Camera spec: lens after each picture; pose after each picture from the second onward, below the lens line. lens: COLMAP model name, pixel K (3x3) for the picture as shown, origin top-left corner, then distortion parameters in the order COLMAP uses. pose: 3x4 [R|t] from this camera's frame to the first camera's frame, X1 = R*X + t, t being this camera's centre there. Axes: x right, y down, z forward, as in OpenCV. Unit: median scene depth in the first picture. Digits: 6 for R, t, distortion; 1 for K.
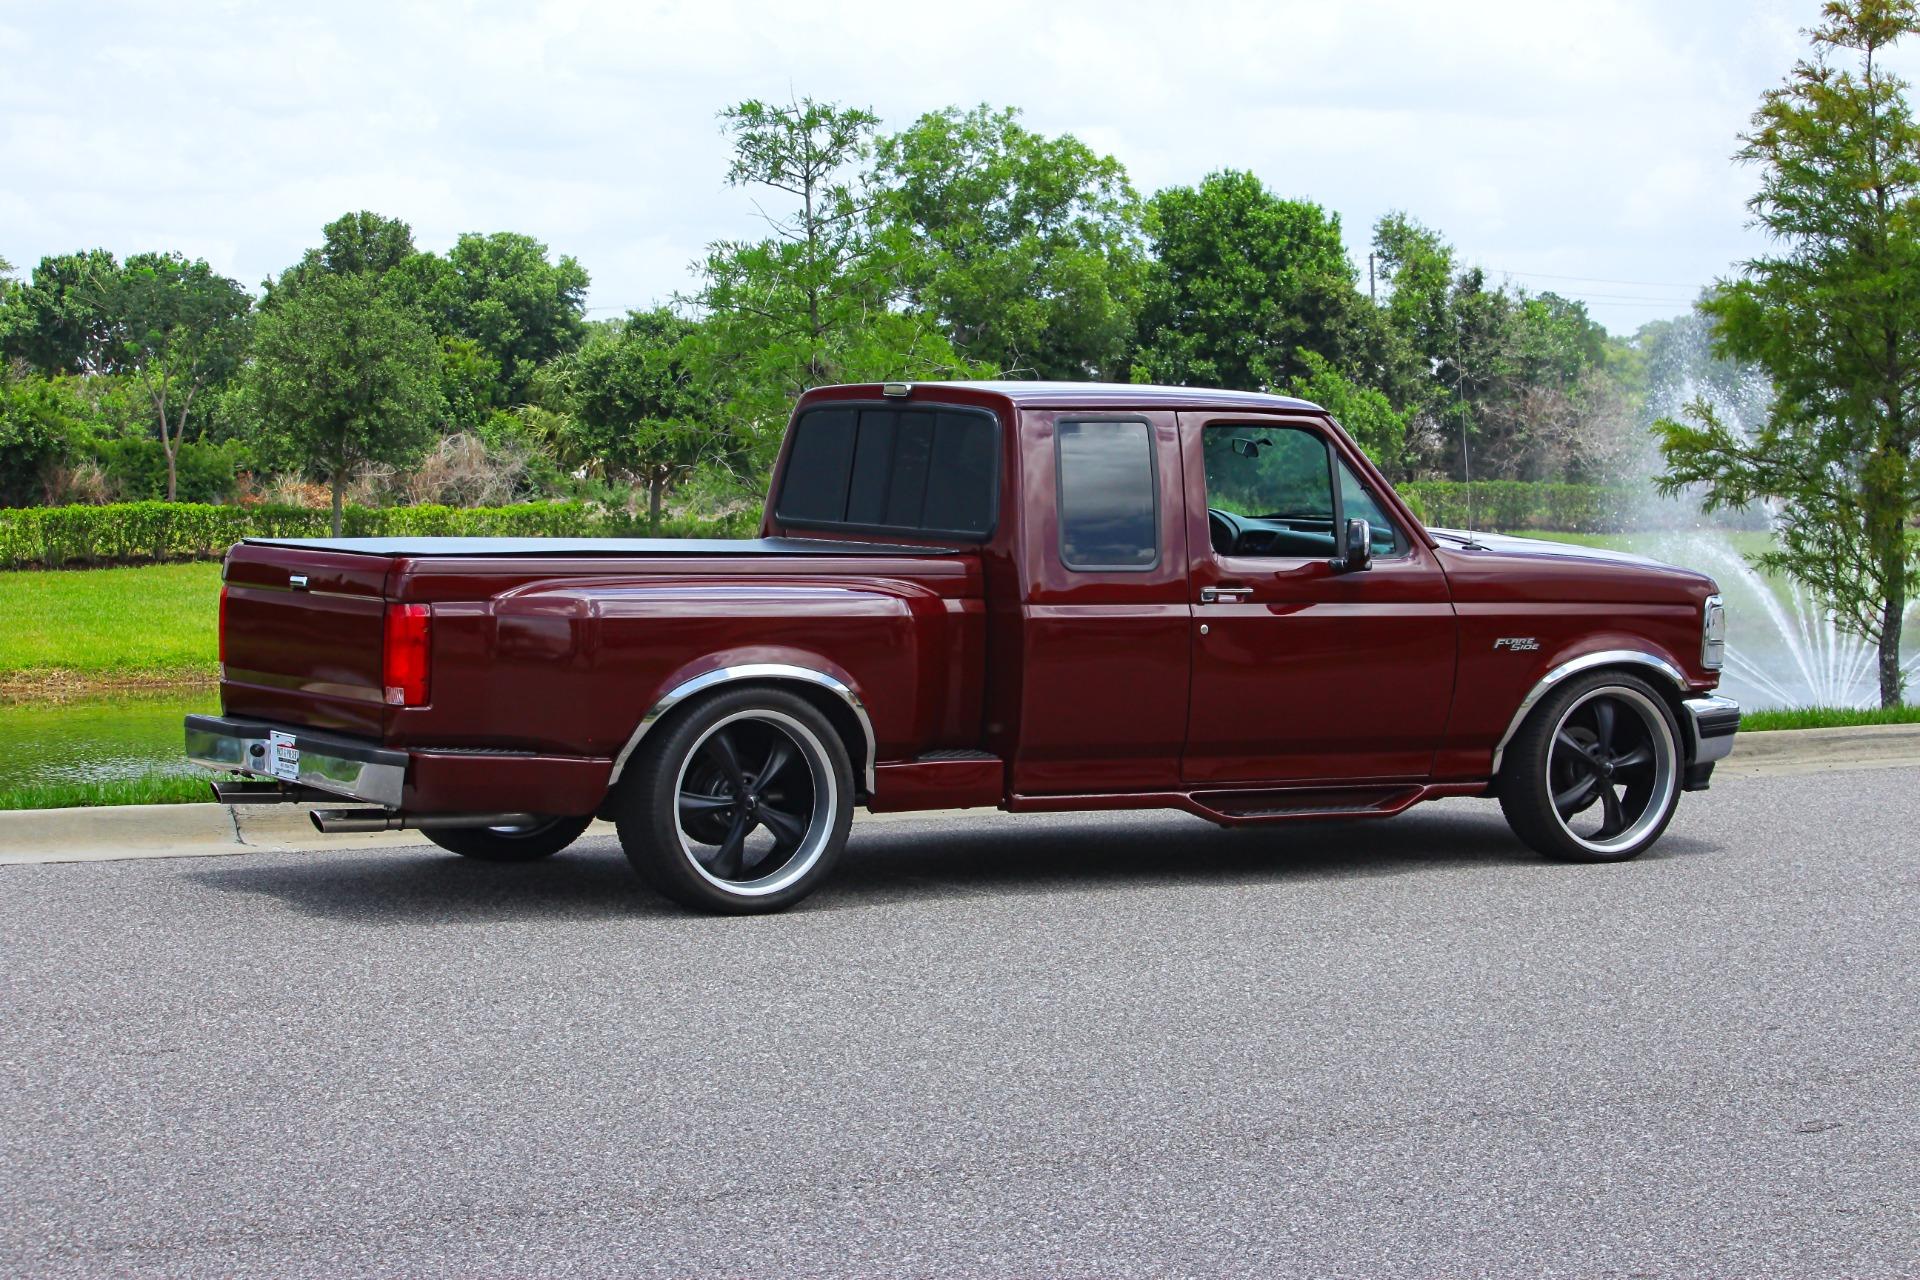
lens RADIAL K [[5138.9, 0, 962.7], [0, 5138.9, 584.0], [0, 0, 1]] dist [-0.396602, -0.262856]
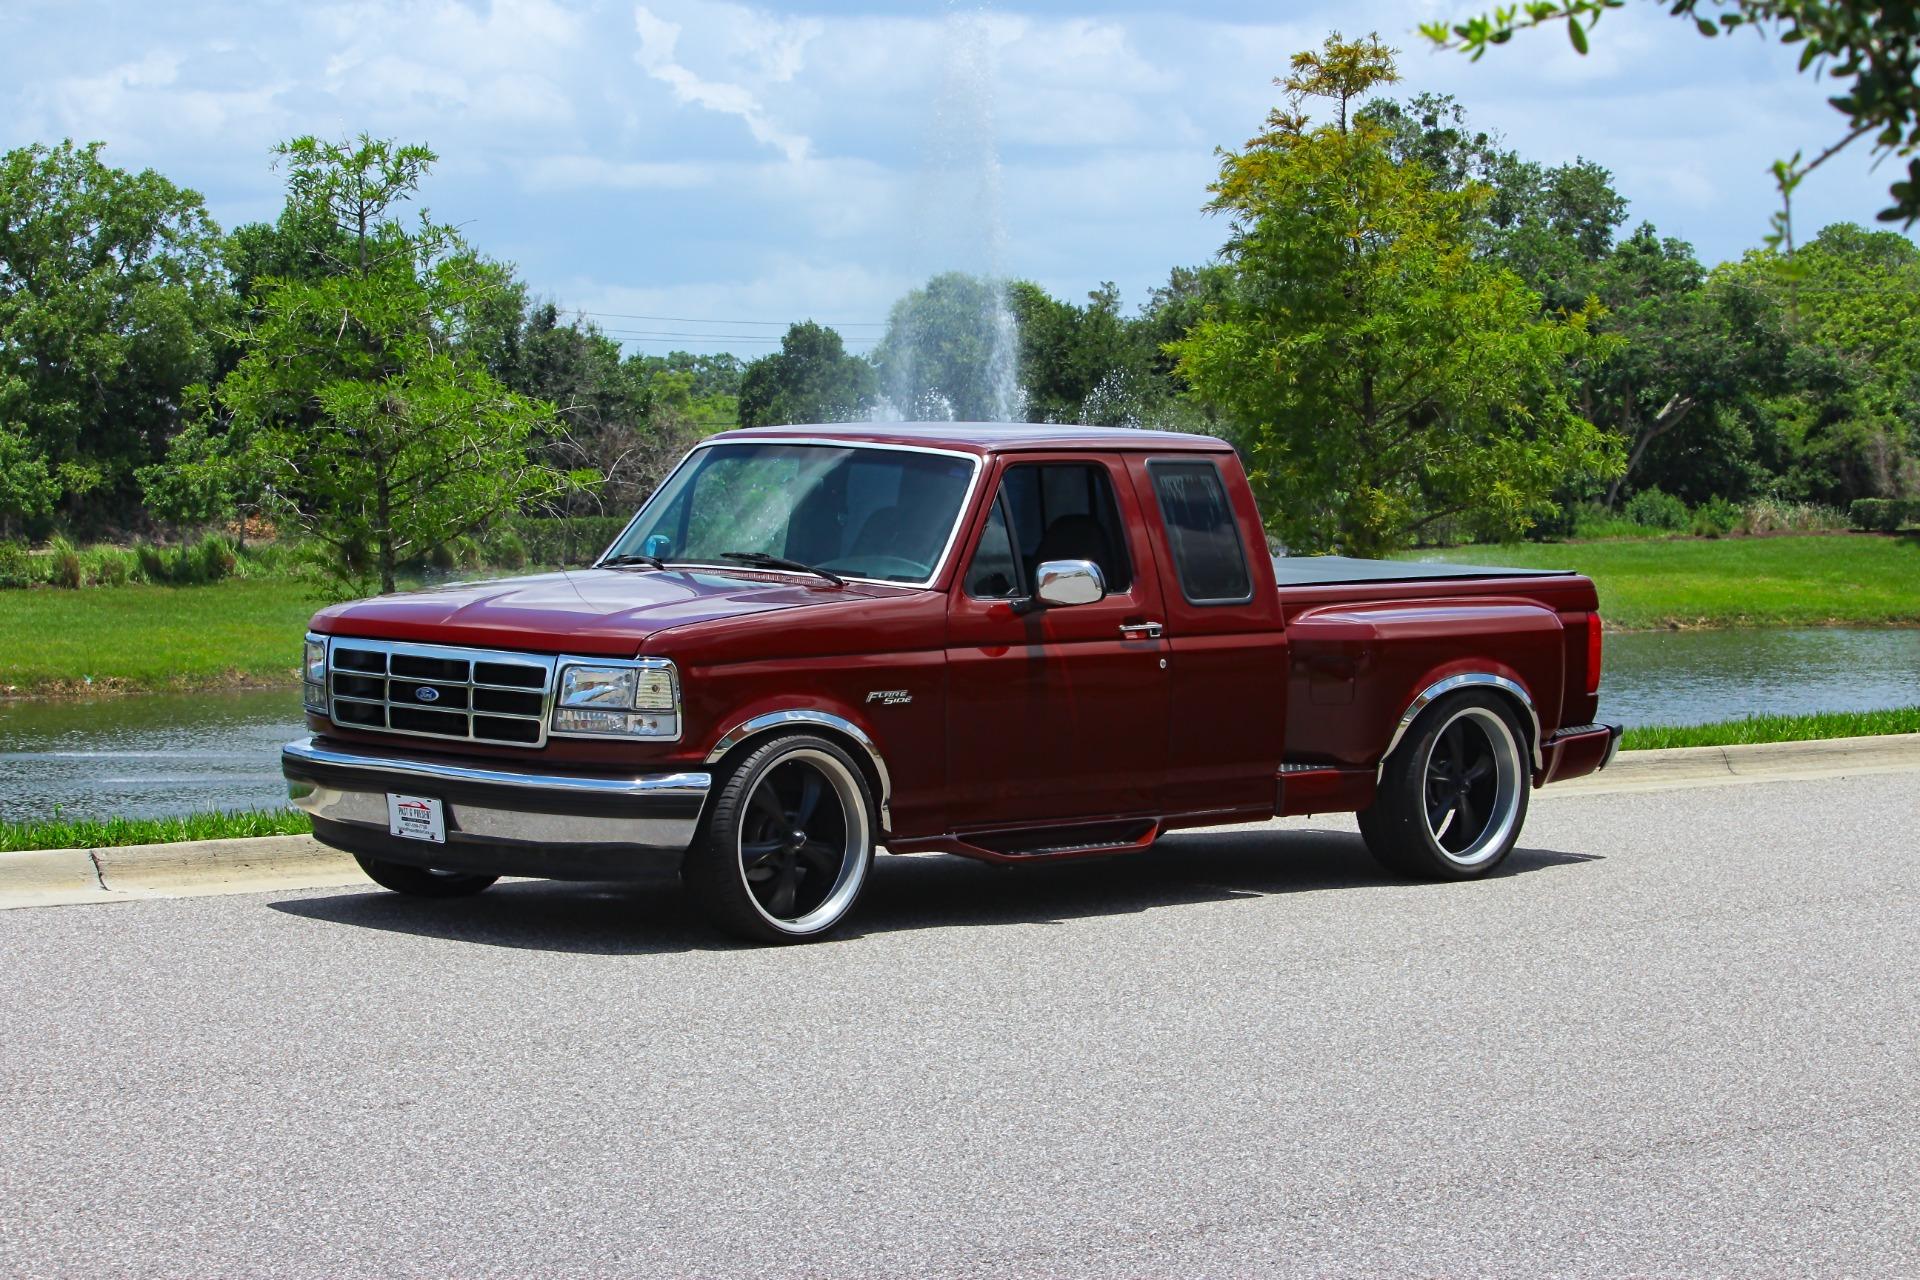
lens RADIAL K [[5144.6, 0, 961.7], [0, 5144.6, 691.5], [0, 0, 1]] dist [-0.435237, -0.010421]
pose [[0.976748, -0.005564, 0.214317, -0.193756], [0.002553, 0.999894, 0.014326, -0.000821], [-0.214374, -0.013446, 0.976659, 0.010602]]
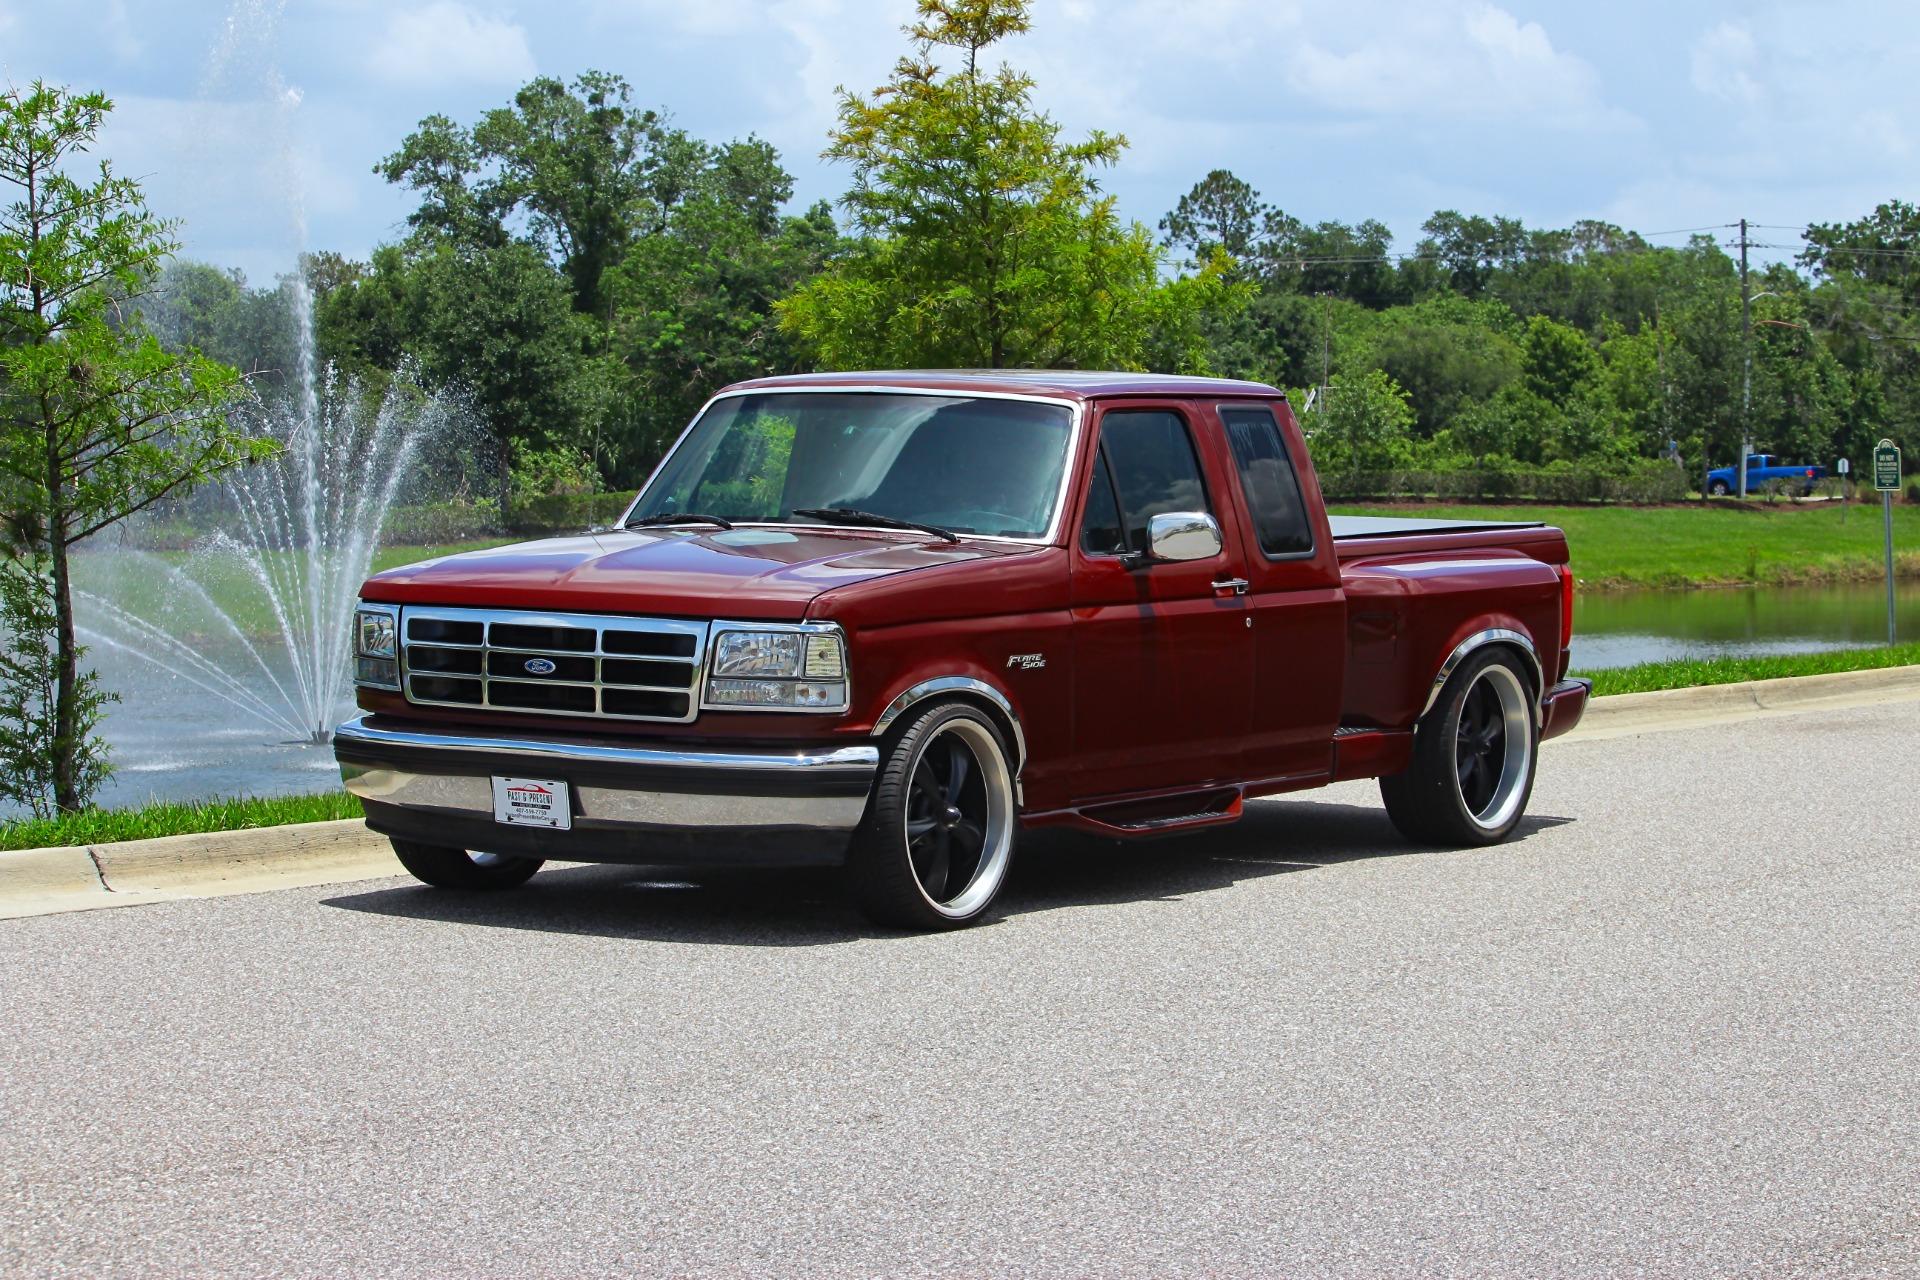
lens RADIAL K [[5124.6, 0, 958.6], [0, 5124.6, 555.4], [0, 0, 1]] dist [-0.405793, 0.019055]
pose [[0.918761, -0.013801, 0.394573, -0.357776], [0.018287, 0.999804, -0.007610, 0.002051], [-0.394391, 0.014207, 0.918833, 0.135970]]
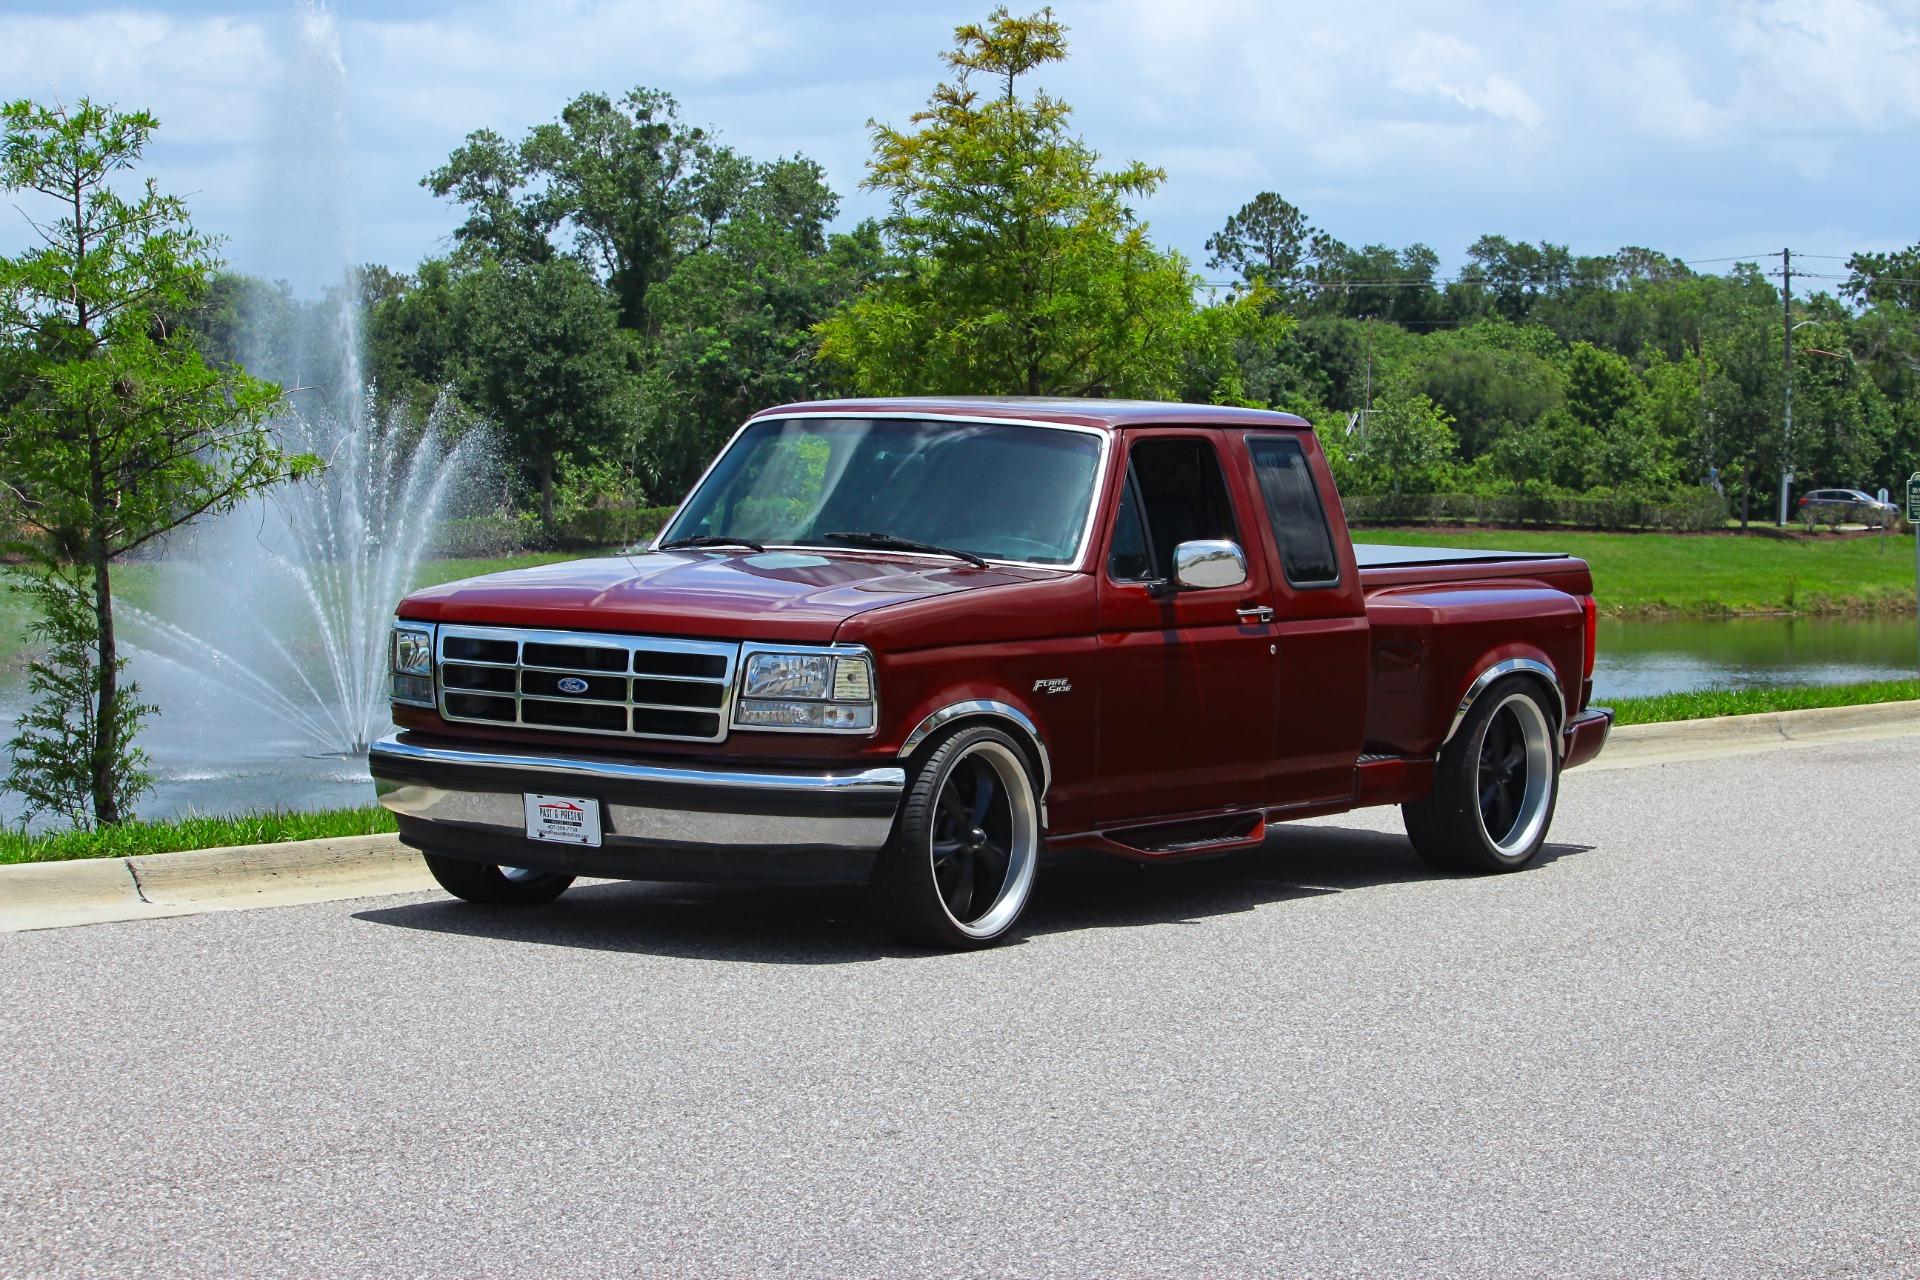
lens RADIAL K [[5121.1, 0, 960.0], [0, 5121.1, 640.0], [0, 0, 1]] dist [-0.402911, -0.040925]
pose [[0.922061, -0.008429, 0.386953, -0.360123], [0.006888, 0.999962, 0.005369, 0.000912], [-0.386984, -0.002286, 0.922084, 0.123948]]
